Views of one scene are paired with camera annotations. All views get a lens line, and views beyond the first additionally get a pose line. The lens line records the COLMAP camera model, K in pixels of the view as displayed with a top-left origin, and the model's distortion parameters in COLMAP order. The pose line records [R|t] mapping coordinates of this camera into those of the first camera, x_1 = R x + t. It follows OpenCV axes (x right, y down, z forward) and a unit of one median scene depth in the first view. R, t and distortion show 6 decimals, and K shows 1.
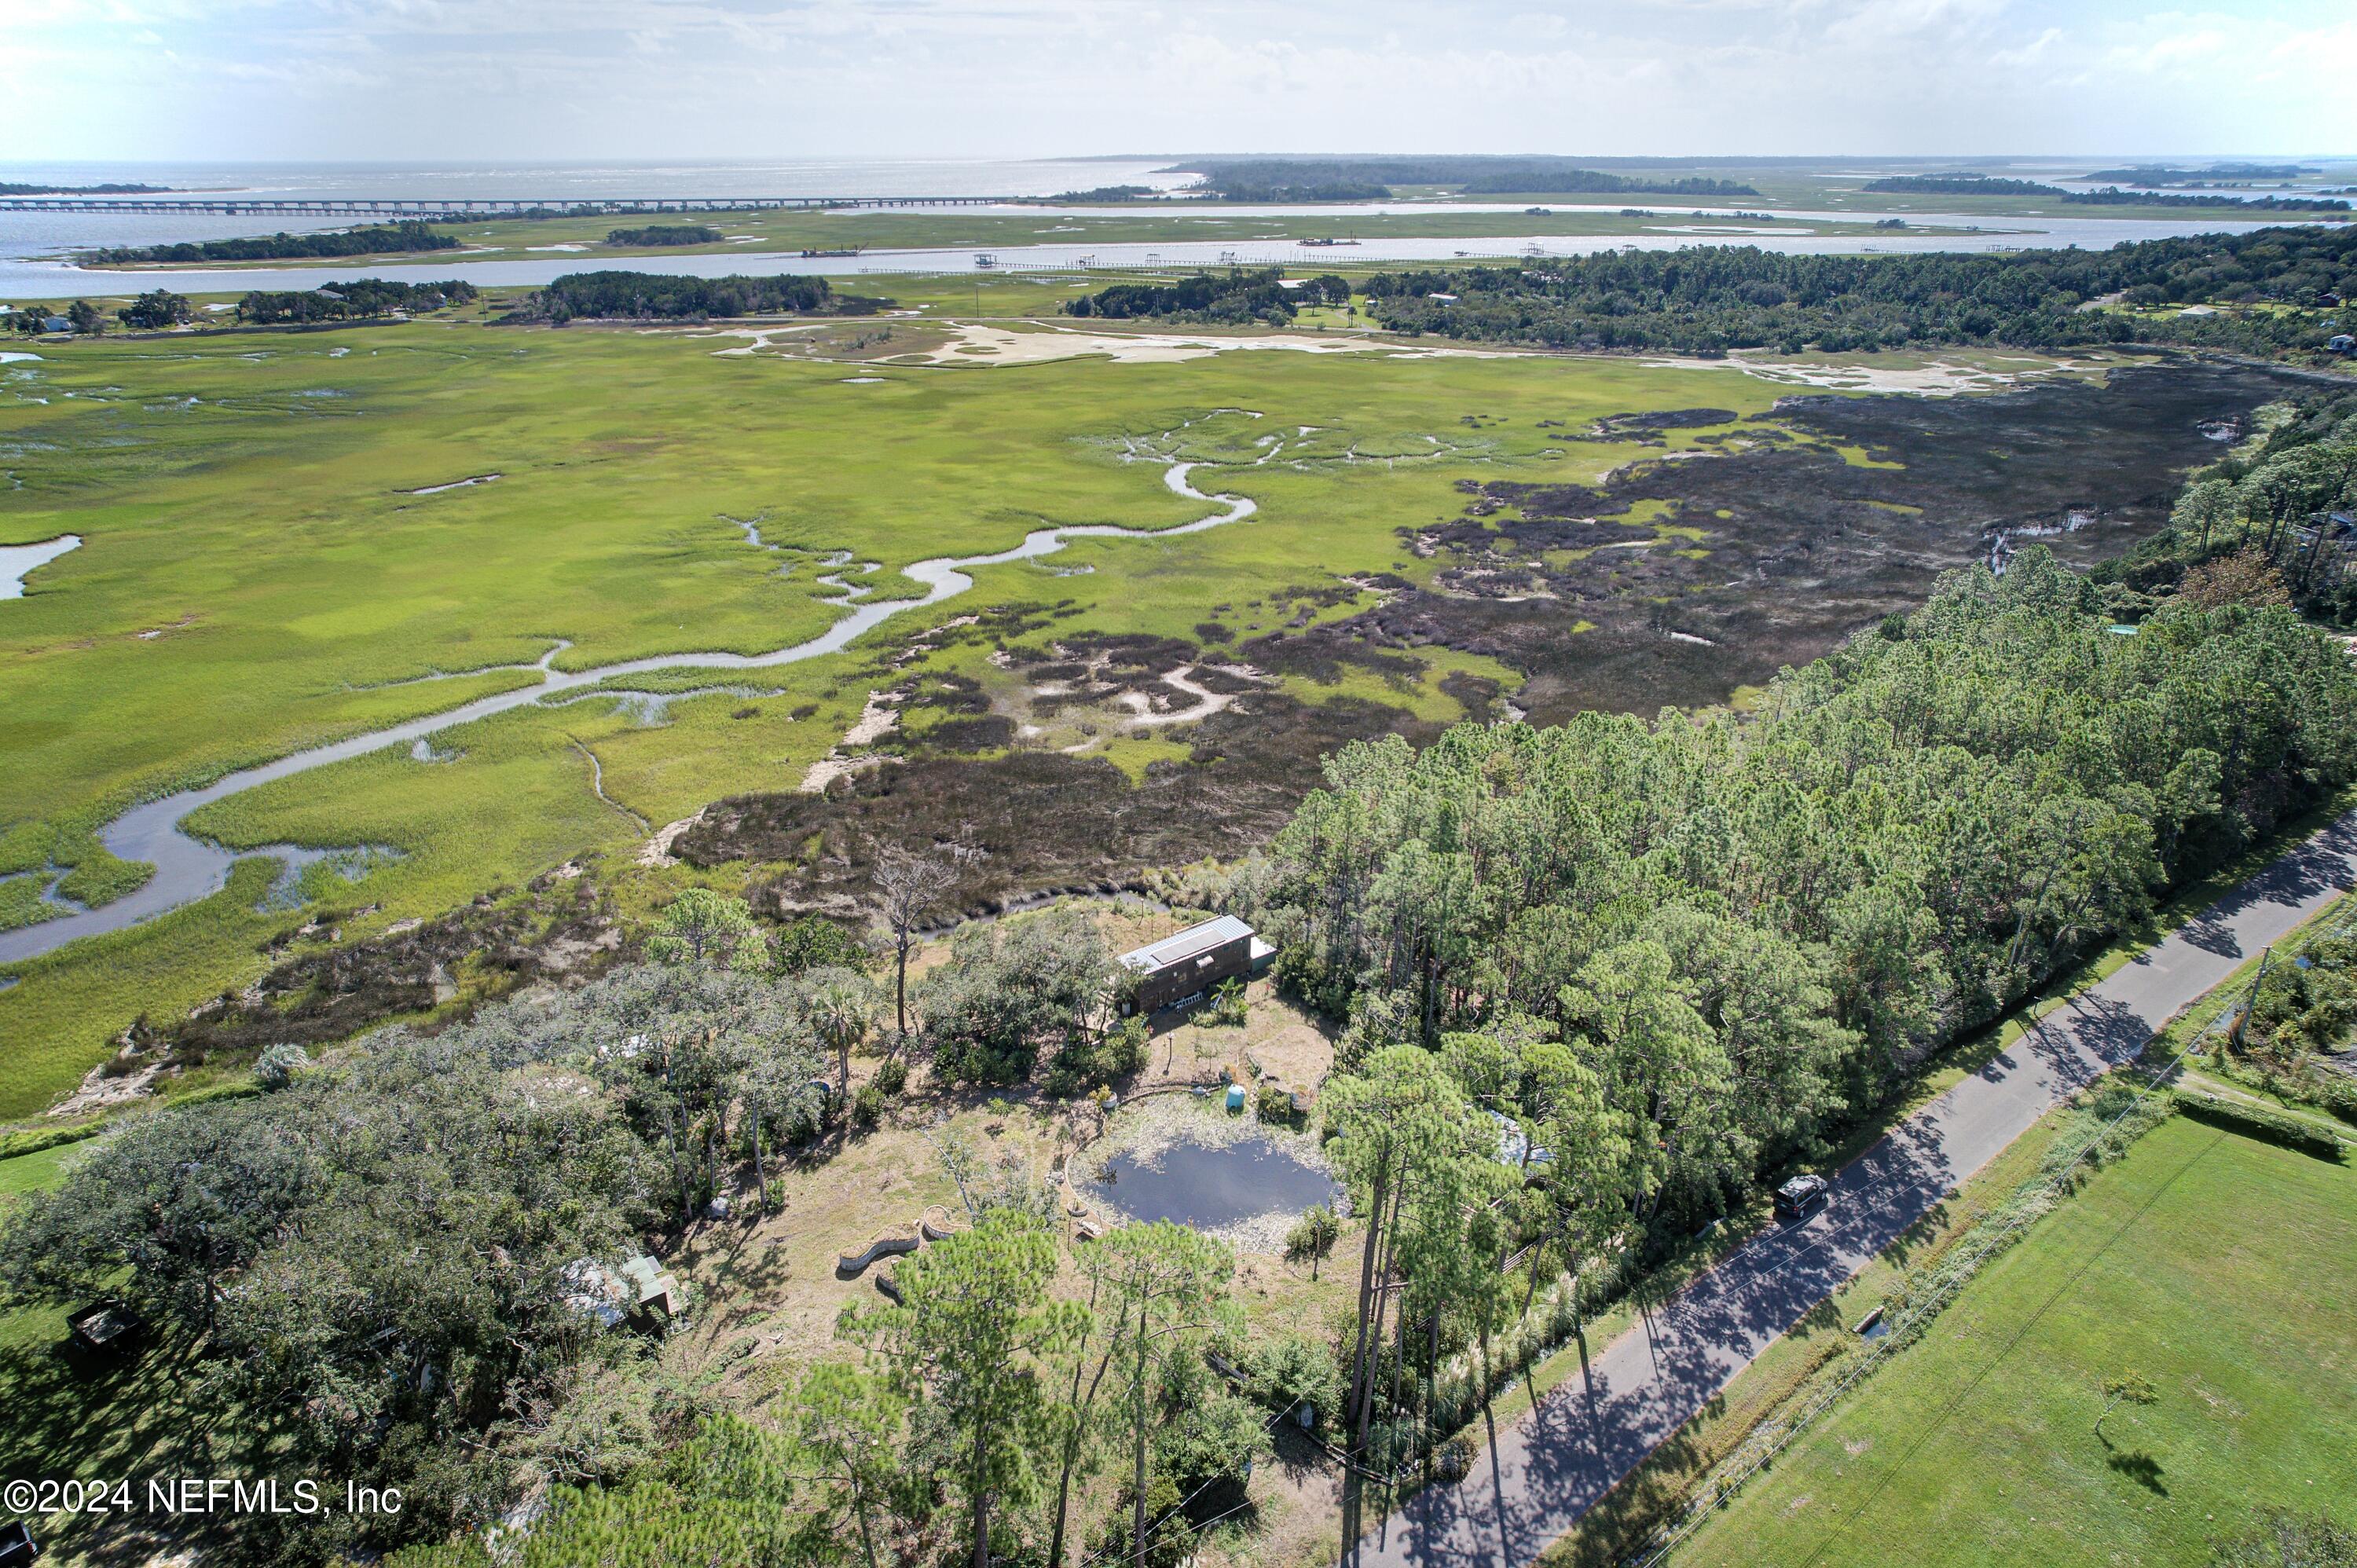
lens RADIAL K [[1530.8, 0, 1182.0], [0, 1530.8, 731.7], [0, 0, 1]] dist [-0.096356, 0.095833]
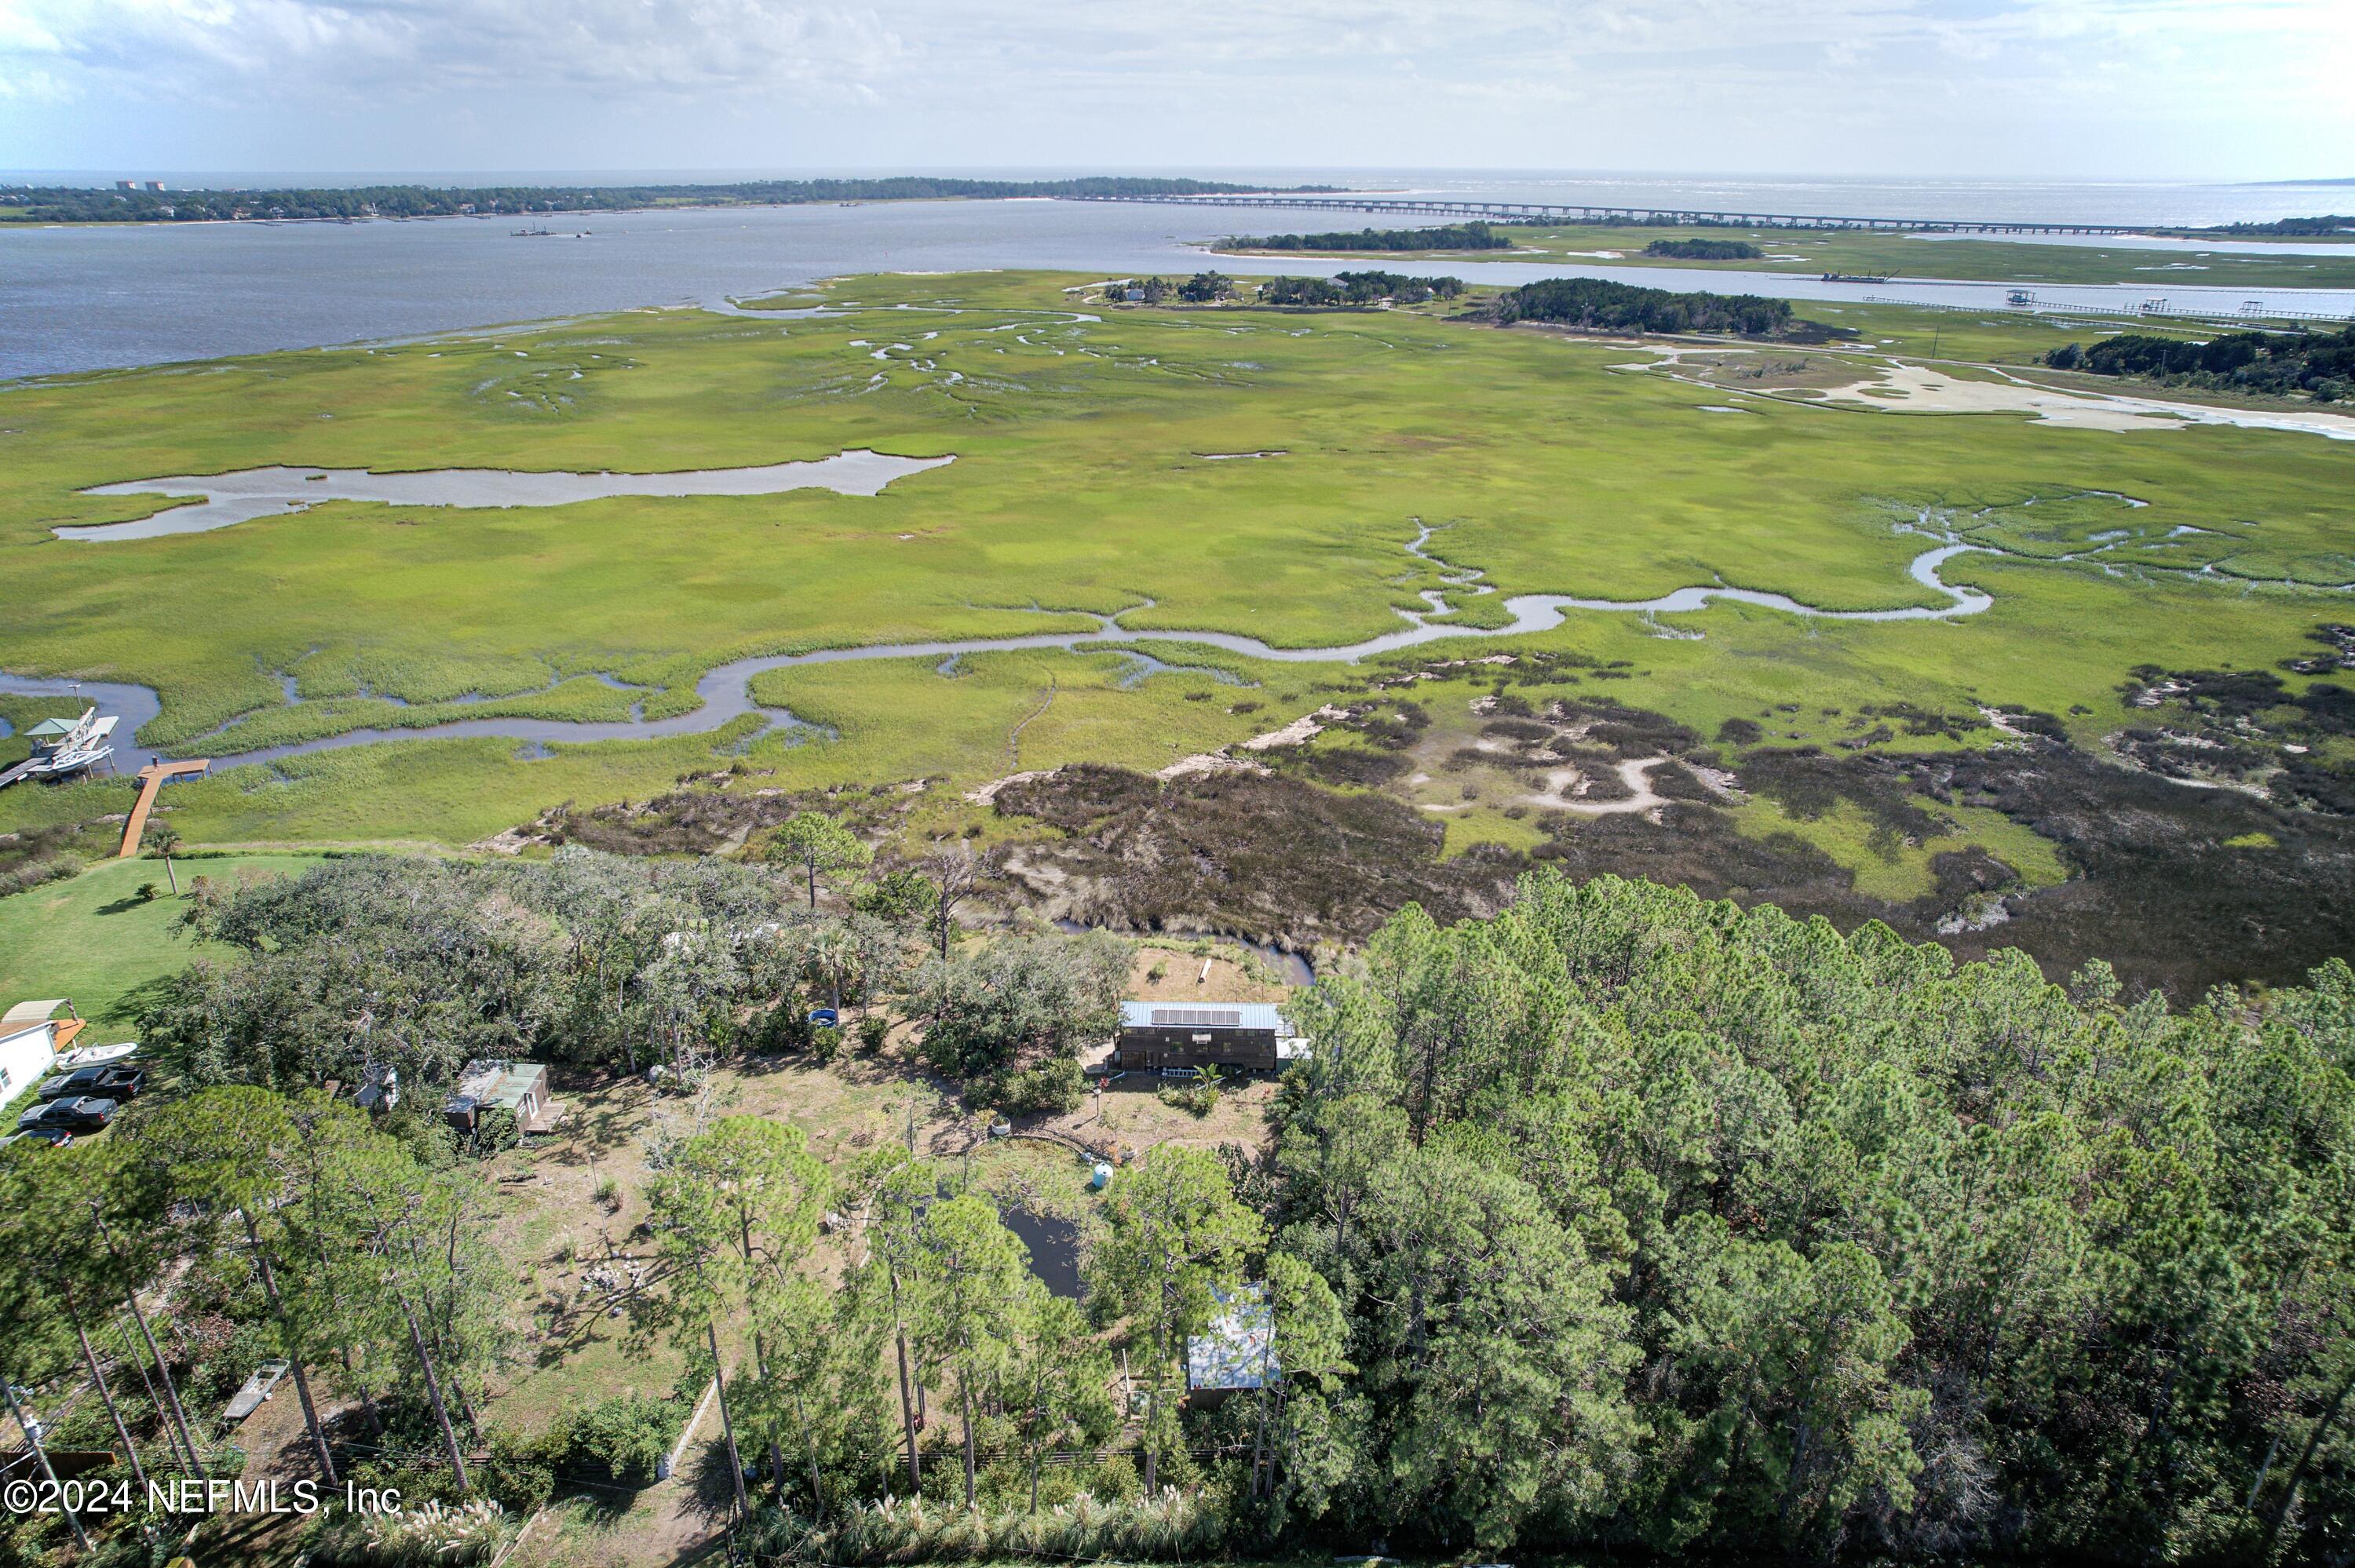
lens RADIAL K [[1530.5, 0, 1182.7], [0, 1530.5, 755.0], [0, 0, 1]] dist [-0.095651, 0.090500]
pose [[0.765156, 0.236683, -0.598763, 0.105836], [-0.233237, 0.968710, 0.084866, -0.018477], [0.600114, 0.074718, 0.796417, 0.050938]]
